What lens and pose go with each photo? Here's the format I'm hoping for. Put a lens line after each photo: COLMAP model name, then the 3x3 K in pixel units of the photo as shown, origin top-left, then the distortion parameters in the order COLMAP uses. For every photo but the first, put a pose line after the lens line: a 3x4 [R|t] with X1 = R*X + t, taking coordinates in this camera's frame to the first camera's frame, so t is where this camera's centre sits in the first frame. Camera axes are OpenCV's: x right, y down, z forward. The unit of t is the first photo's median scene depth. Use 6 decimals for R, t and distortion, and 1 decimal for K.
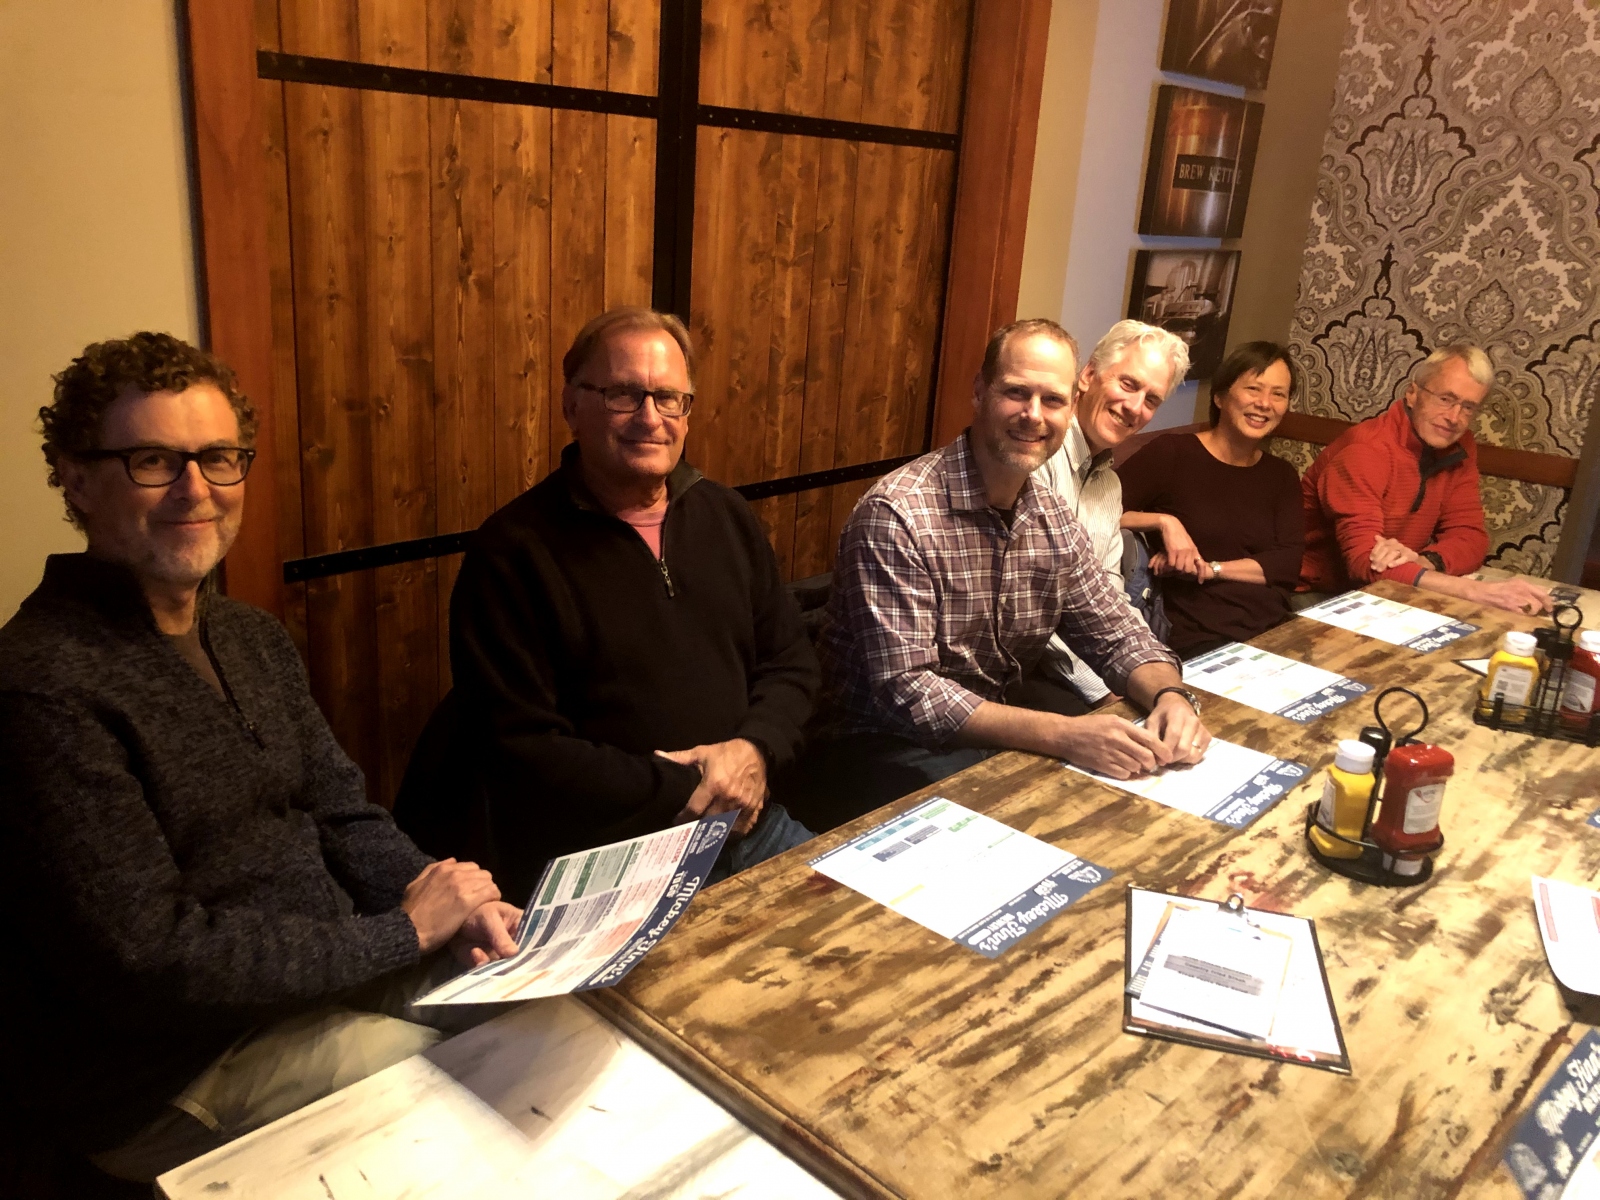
lens RADIAL K [[1331.9, 0, 796.3], [0, 1331.9, 602.8], [0, 0, 1]] dist [0.002286, 0.004483]
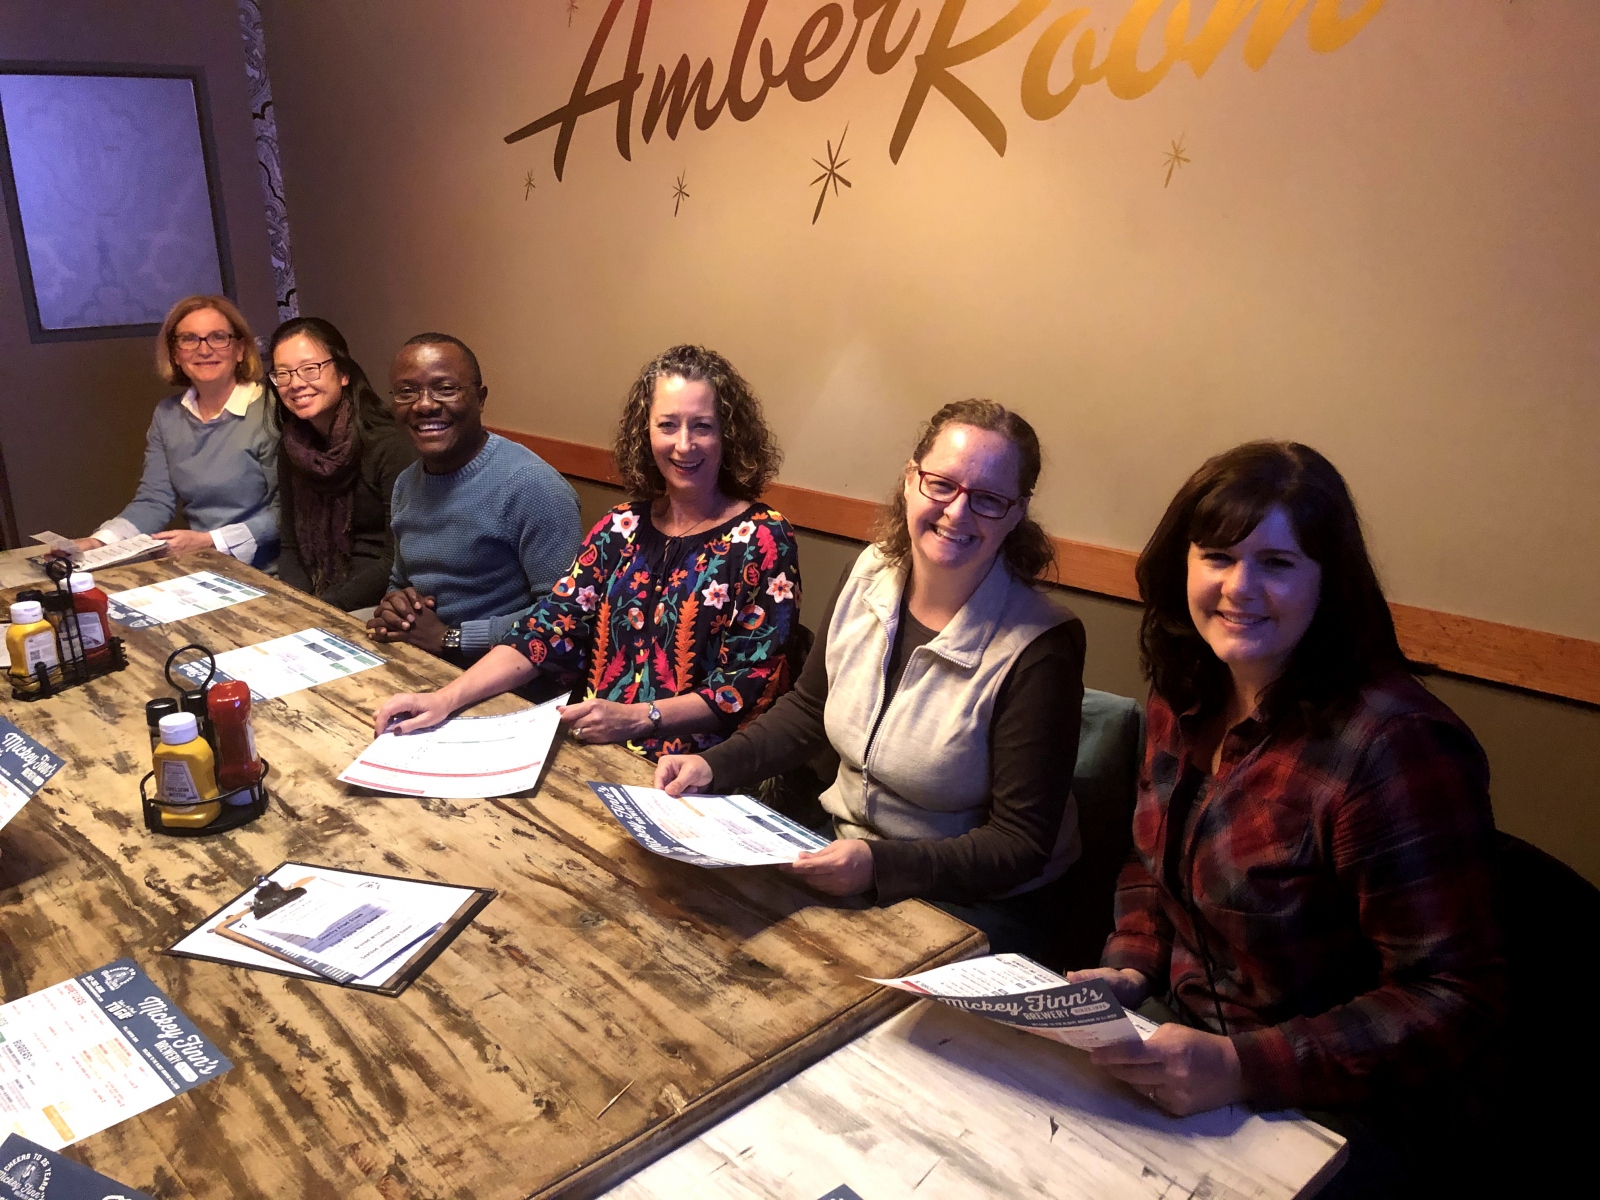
lens RADIAL K [[1331.9, 0, 796.2], [0, 1331.9, 598.3], [0, 0, 1]] dist [0.002286, 0.004483]
pose [[0.029518, -0.353994, 0.934782, -0.550790], [0.319203, 0.889561, 0.326789, -0.176611], [-0.947226, 0.288739, 0.139254, 0.428669]]
